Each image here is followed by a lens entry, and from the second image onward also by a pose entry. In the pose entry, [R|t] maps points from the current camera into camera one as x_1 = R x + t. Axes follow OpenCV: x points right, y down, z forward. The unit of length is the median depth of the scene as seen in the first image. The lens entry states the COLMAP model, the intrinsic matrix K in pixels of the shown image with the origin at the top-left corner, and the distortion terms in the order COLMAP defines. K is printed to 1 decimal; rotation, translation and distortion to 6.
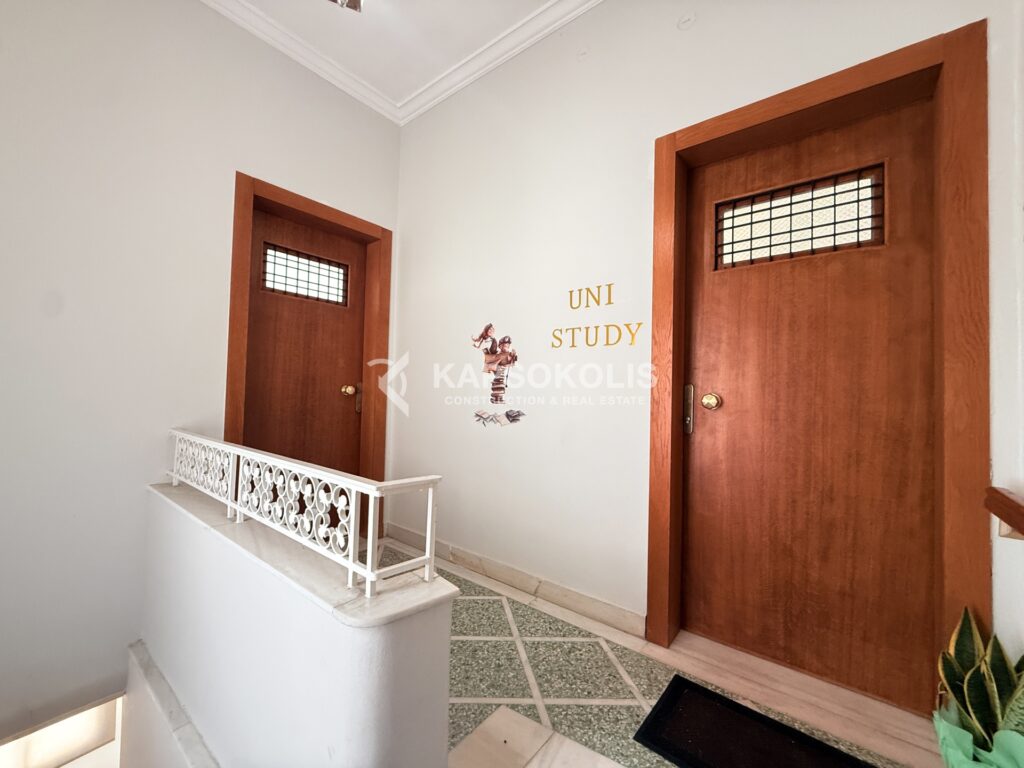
lens RADIAL K [[410.0, 0, 510.2], [0, 410.0, 385.0], [0, 0, 1]] dist [-0.000306, 0.000241]
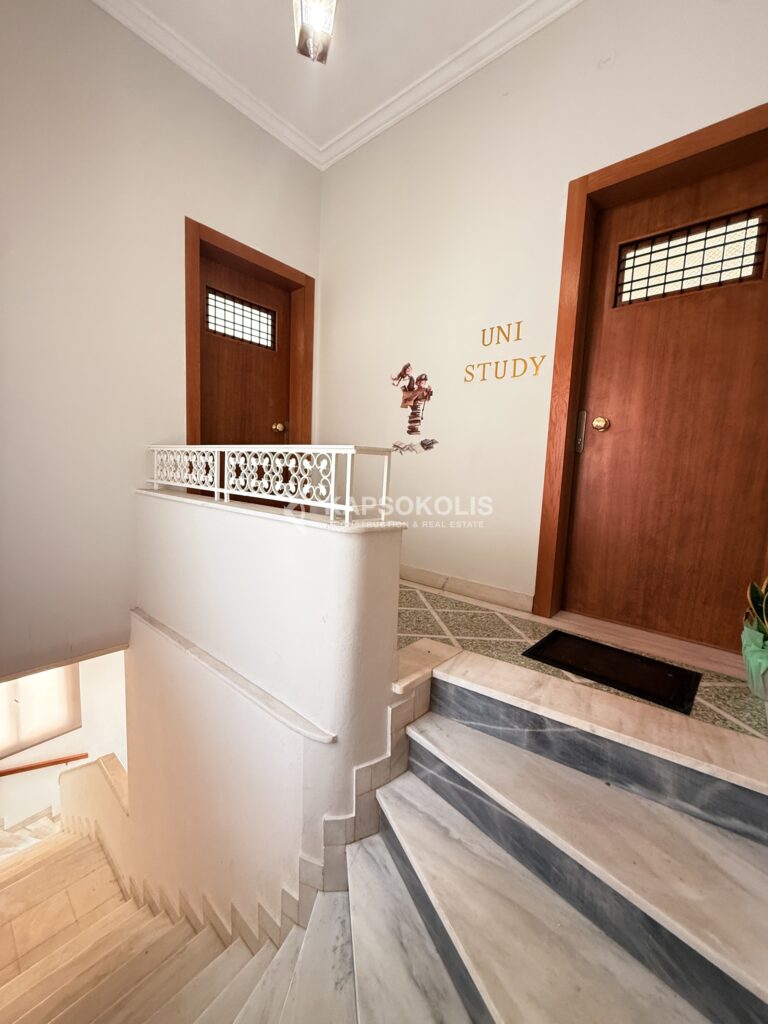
lens RADIAL K [[410.0, 0, 387.1], [0, 410.0, 512.0], [0, 0, 1]] dist [-0.000306, 0.000241]
pose [[0.999217, 0.021097, -0.033484, -0.082717], [-0.016637, 0.991595, 0.128304, 0.153032], [0.035909, -0.127646, 0.991169, -0.232573]]
